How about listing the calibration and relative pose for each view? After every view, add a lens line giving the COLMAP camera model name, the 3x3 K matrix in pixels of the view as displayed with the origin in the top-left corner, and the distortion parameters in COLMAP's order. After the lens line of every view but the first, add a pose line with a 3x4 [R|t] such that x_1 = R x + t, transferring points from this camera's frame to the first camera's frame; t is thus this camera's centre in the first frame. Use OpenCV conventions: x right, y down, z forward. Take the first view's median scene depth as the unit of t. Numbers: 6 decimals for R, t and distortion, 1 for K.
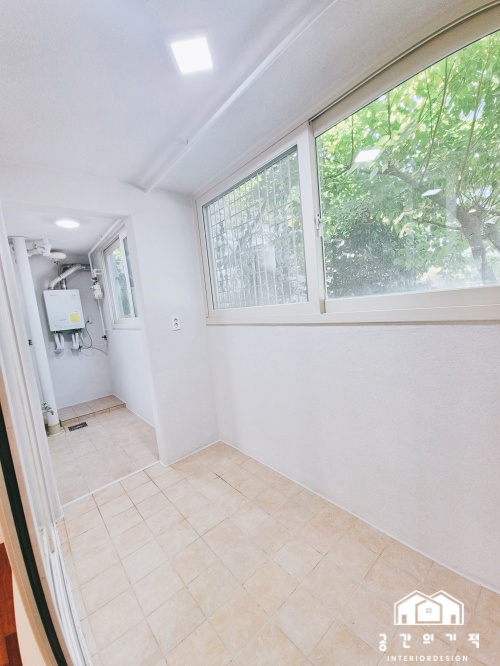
lens RADIAL K [[269.4, 0, 252.8], [0, 269.4, 335.0], [0, 0, 1]] dist [0.002617, -0.006077]
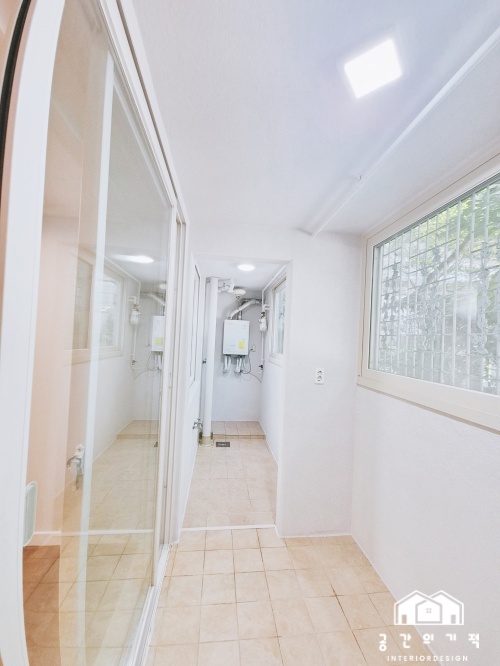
lens RADIAL K [[269.4, 0, 251.0], [0, 269.4, 335.1], [0, 0, 1]] dist [0.002617, -0.006077]
pose [[0.816865, 0.125728, -0.562960, 0.008625], [-0.189405, 0.980307, -0.055894, -0.078381], [0.544846, 0.152285, 0.824592, 0.123366]]
